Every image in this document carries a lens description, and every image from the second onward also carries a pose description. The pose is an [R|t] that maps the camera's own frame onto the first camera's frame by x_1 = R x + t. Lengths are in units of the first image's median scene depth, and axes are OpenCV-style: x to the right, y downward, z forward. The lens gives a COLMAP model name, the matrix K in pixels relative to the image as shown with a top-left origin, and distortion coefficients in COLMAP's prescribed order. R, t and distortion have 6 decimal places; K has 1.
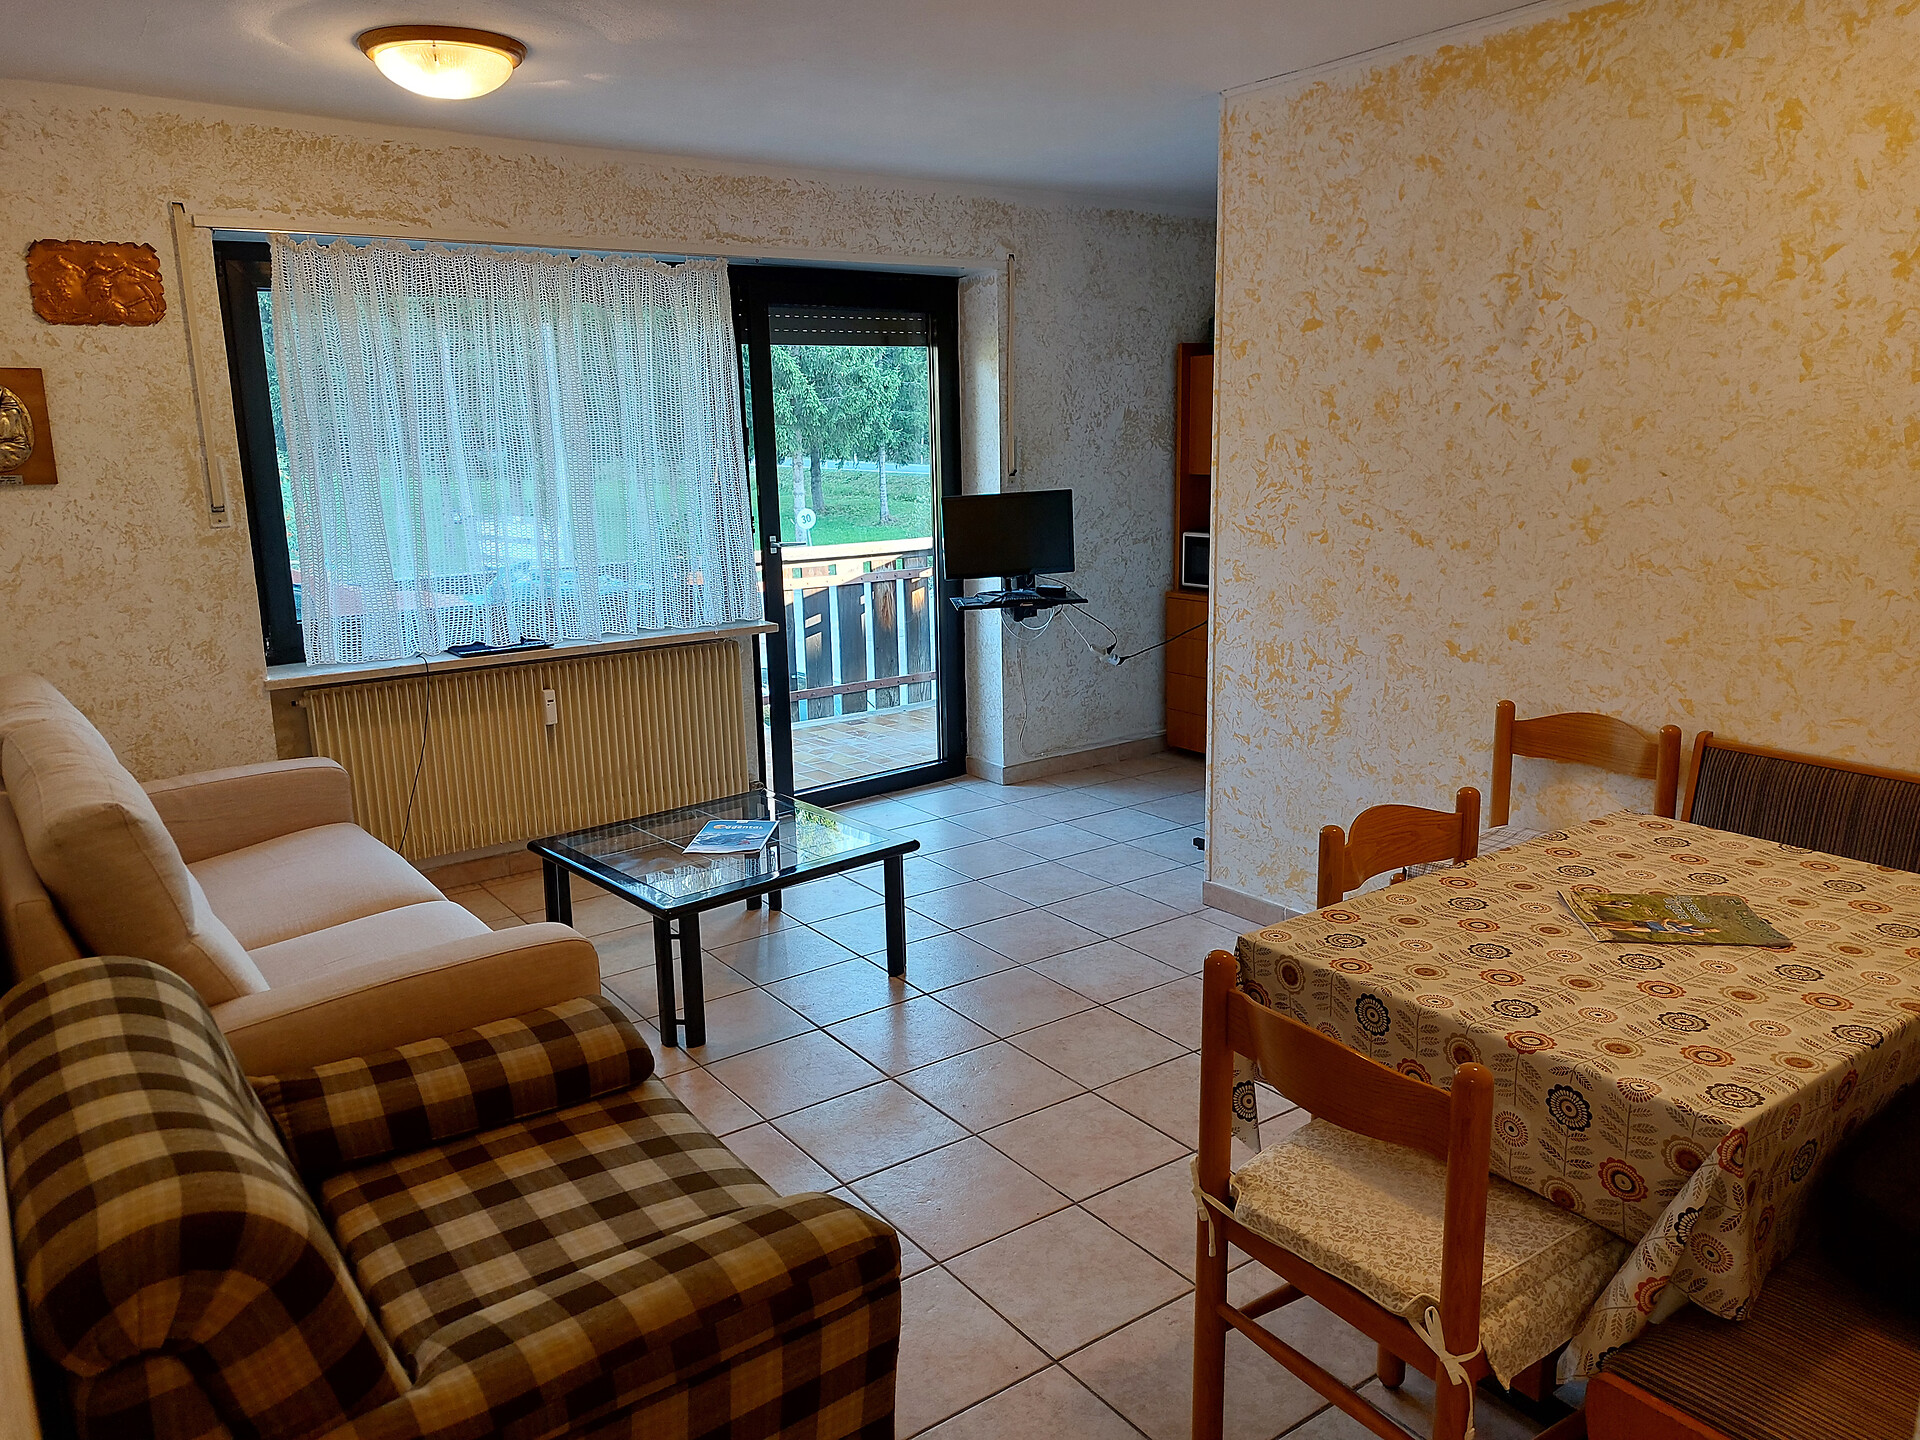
lens RADIAL K [[1386.9, 0, 950.3], [0, 1386.9, 729.6], [0, 0, 1]] dist [0.056445, -0.060368]
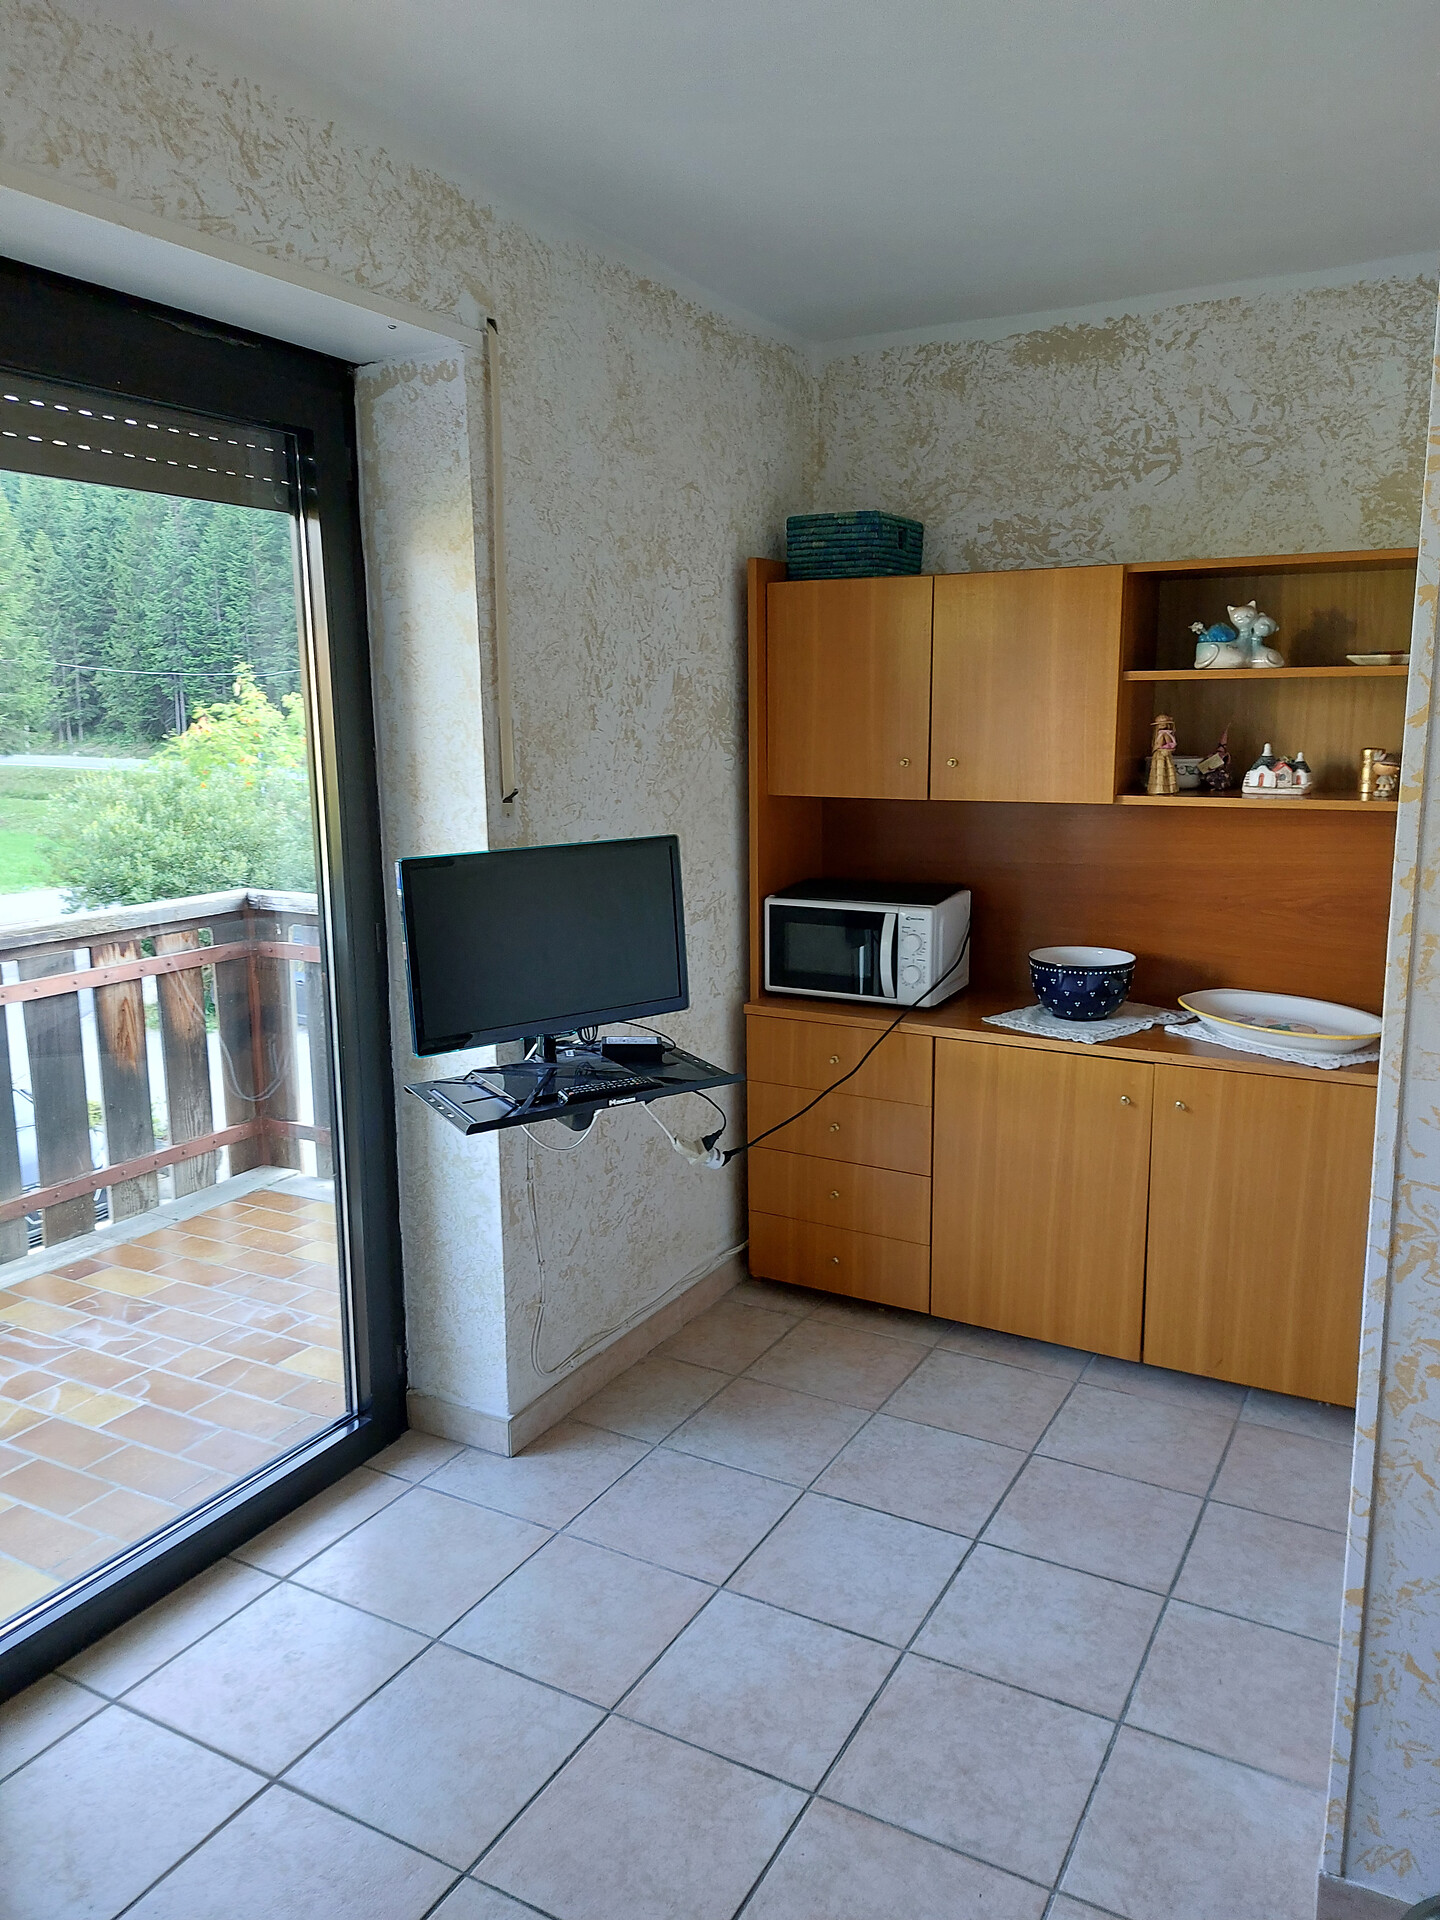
lens RADIAL K [[1386.9, 0, 758.8], [0, 1386.9, 959.3], [0, 0, 1]] dist [0.056445, -0.060368]
pose [[0.895233, -0.058883, 0.441691, -0.086181], [0.078910, 0.996514, -0.027090, -0.108990], [-0.438556, 0.059106, 0.896758, 0.538467]]
